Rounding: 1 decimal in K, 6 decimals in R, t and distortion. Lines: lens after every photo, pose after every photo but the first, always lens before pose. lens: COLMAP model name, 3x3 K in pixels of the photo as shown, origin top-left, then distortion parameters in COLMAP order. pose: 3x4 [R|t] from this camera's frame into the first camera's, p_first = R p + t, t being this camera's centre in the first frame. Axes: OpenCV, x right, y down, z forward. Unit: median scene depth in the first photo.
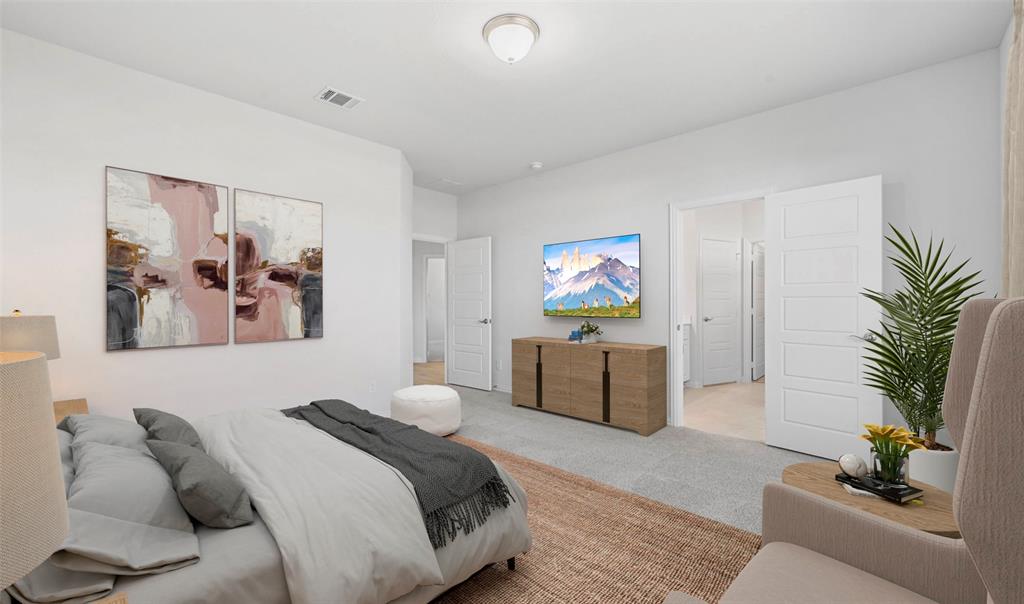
lens RADIAL K [[401.0, 0, 512.0], [0, 401.0, 302.0], [0, 0, 1]] dist [-0.001418, 0.000037]
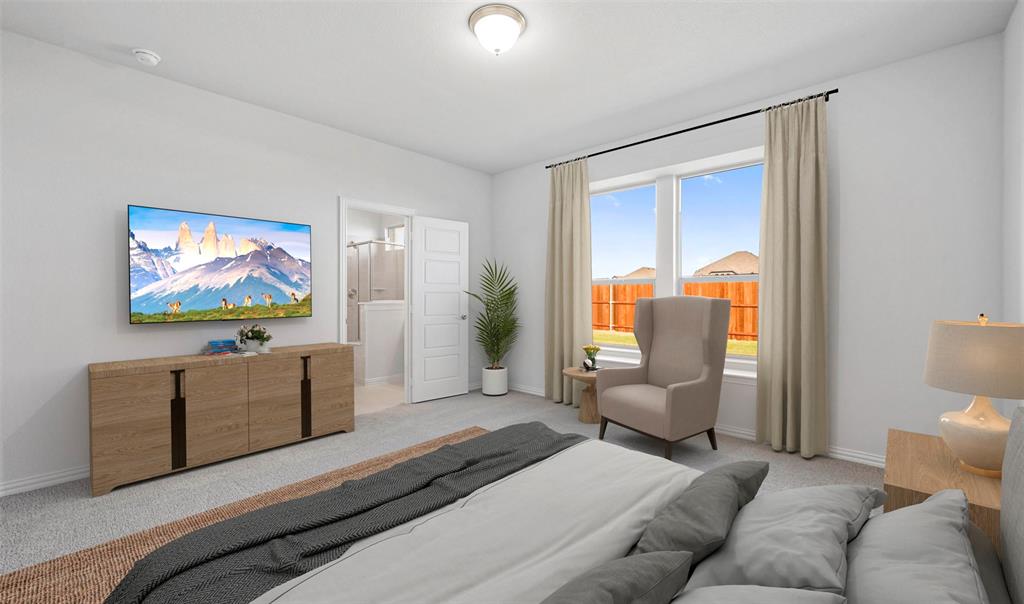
lens RADIAL K [[401.0, 0, 512.0], [0, 401.0, 302.0], [0, 0, 1]] dist [-0.001418, 0.000037]
pose [[0.050838, -0.013420, 0.998617, -0.543270], [0.006752, 0.999891, 0.013094, -0.002330], [-0.998684, 0.006077, 0.050923, 0.455282]]
